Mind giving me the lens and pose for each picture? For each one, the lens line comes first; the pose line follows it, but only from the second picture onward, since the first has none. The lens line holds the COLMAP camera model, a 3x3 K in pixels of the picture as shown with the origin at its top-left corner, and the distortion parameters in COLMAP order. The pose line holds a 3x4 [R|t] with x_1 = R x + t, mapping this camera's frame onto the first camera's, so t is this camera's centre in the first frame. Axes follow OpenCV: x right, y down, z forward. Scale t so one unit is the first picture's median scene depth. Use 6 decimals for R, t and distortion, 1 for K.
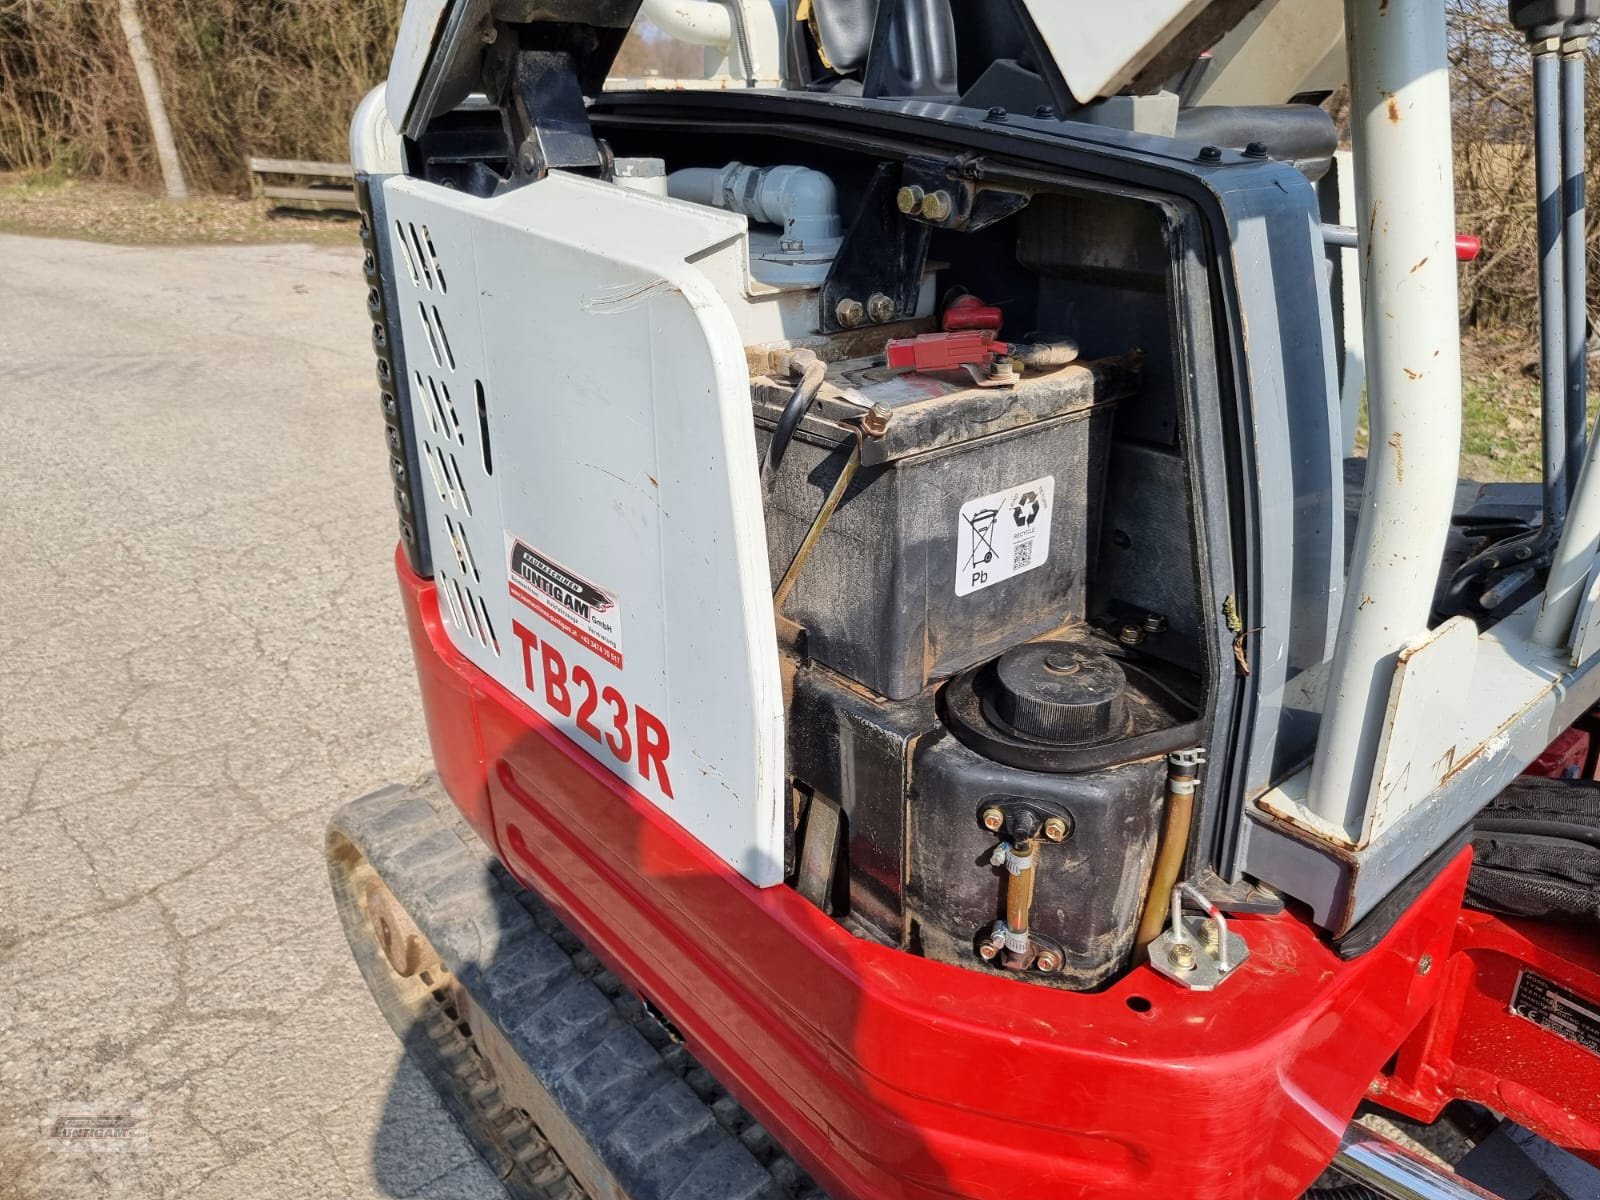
lens RADIAL K [[1115.1, 0, 824.8], [0, 1115.1, 600.7], [0, 0, 1]] dist [0.075473, -0.066047]
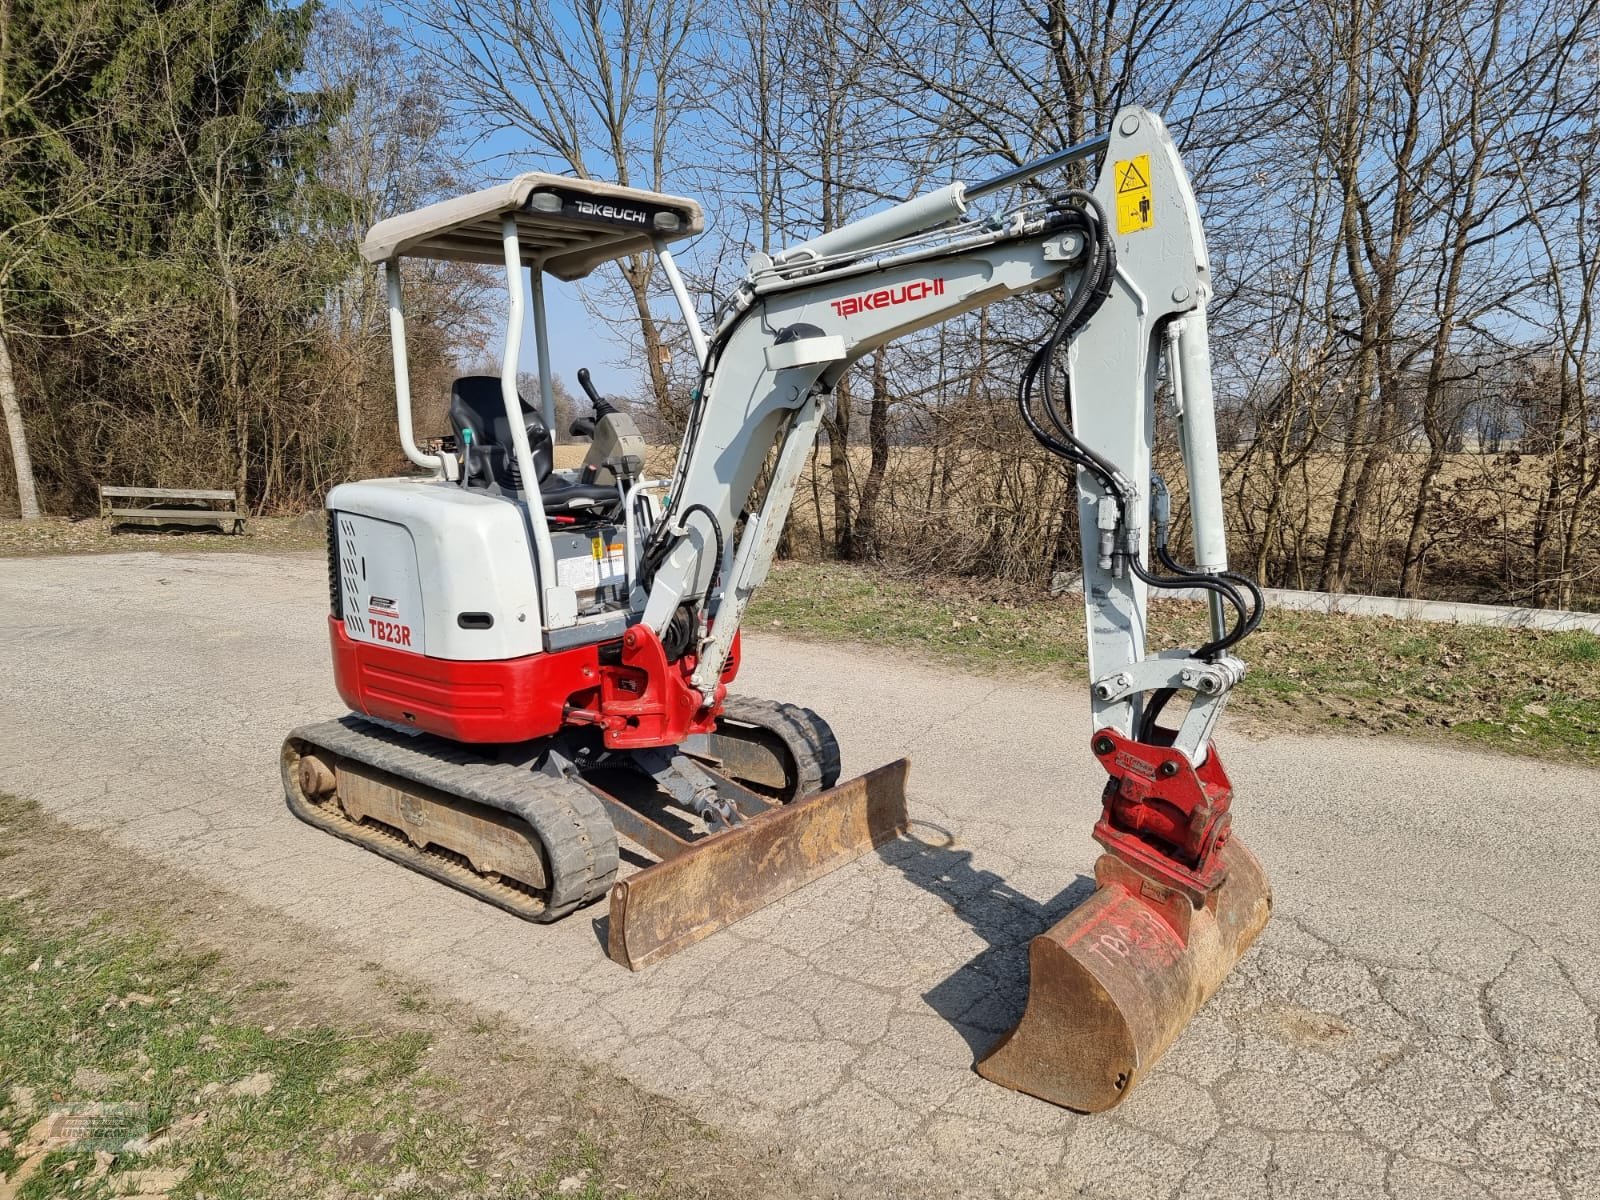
lens RADIAL K [[1106.2, 0, 823.4], [0, 1106.2, 590.7], [0, 0, 1]] dist [0.079076, -0.066072]
pose [[0.985933, -0.034263, 0.163590, 0.588350], [0.075687, 0.964183, -0.254211, 0.950205], [-0.149021, 0.263016, 0.953213, -2.710675]]
